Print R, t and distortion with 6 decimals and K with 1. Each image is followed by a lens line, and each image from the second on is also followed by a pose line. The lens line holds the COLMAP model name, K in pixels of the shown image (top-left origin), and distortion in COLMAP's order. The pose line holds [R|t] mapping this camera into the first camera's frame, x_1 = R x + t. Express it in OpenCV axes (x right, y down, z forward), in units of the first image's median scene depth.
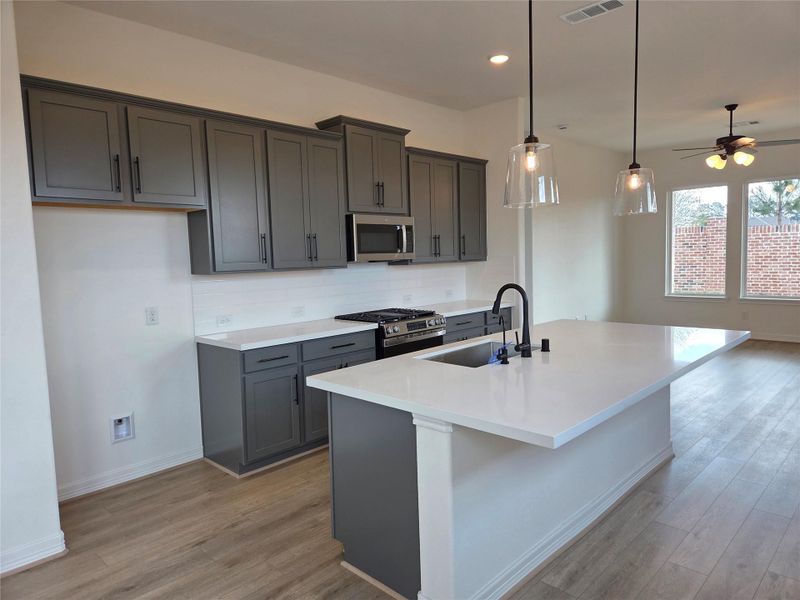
lens RADIAL K [[529.3, 0, 399.6], [0, 529.3, 295.3], [0, 0, 1]] dist [0.045125, -0.003723]
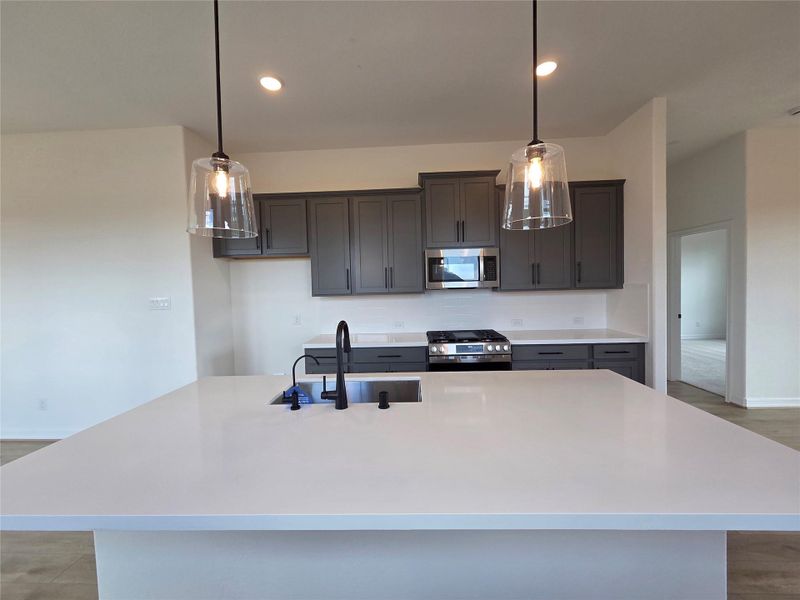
lens RADIAL K [[328.0, 0, 400.0], [0, 328.0, 300.0], [0, 0, 1]] dist [-0.000733, -0.000100]
pose [[0.666874, 0.045301, -0.743793, 0.423075], [-0.049664, 0.998633, 0.016294, -0.045375], [0.743514, 0.026074, 0.668212, 0.430113]]
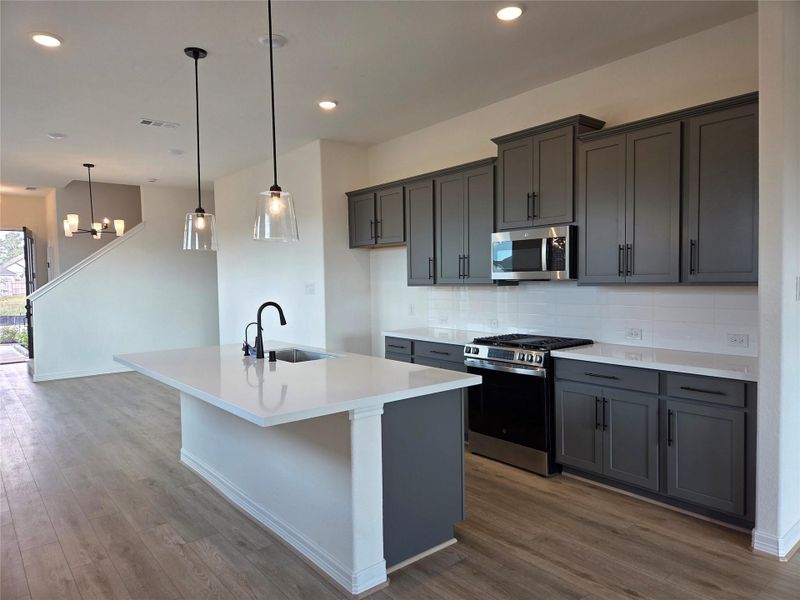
lens RADIAL K [[519.7, 0, 398.9], [0, 519.7, 307.0], [0, 0, 1]] dist [0.076000, 0.001591]
pose [[-0.103764, 0.089513, -0.990566, 0.894513], [-0.051697, 0.994110, 0.095249, -0.094603], [0.993257, 0.061093, -0.098525, 0.886319]]
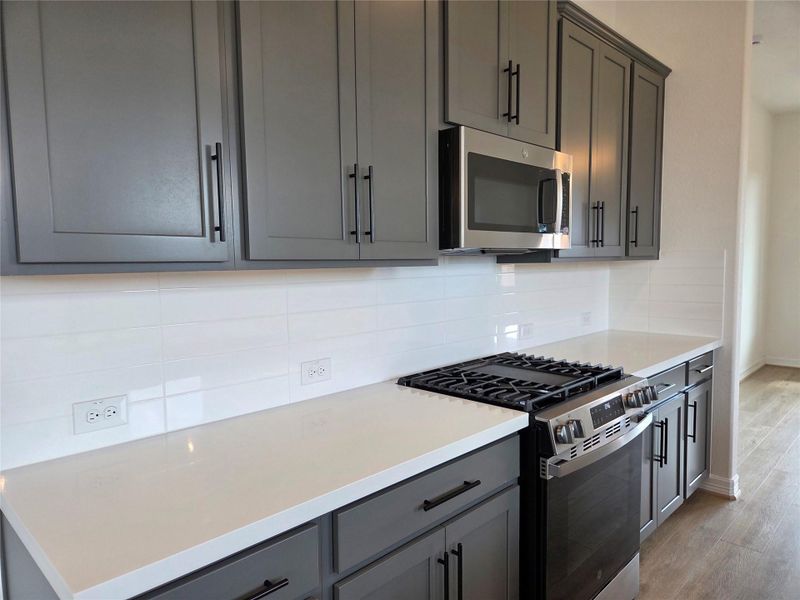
lens RADIAL K [[547.0, 0, 400.9], [0, 547.0, 304.0], [0, 0, 1]] dist [0.000187, -0.000935]
pose [[0.999743, 0.022276, -0.004175, -0.121620], [-0.022237, 0.999711, 0.009141, -0.024393], [0.004378, -0.009045, 0.999950, 0.568197]]
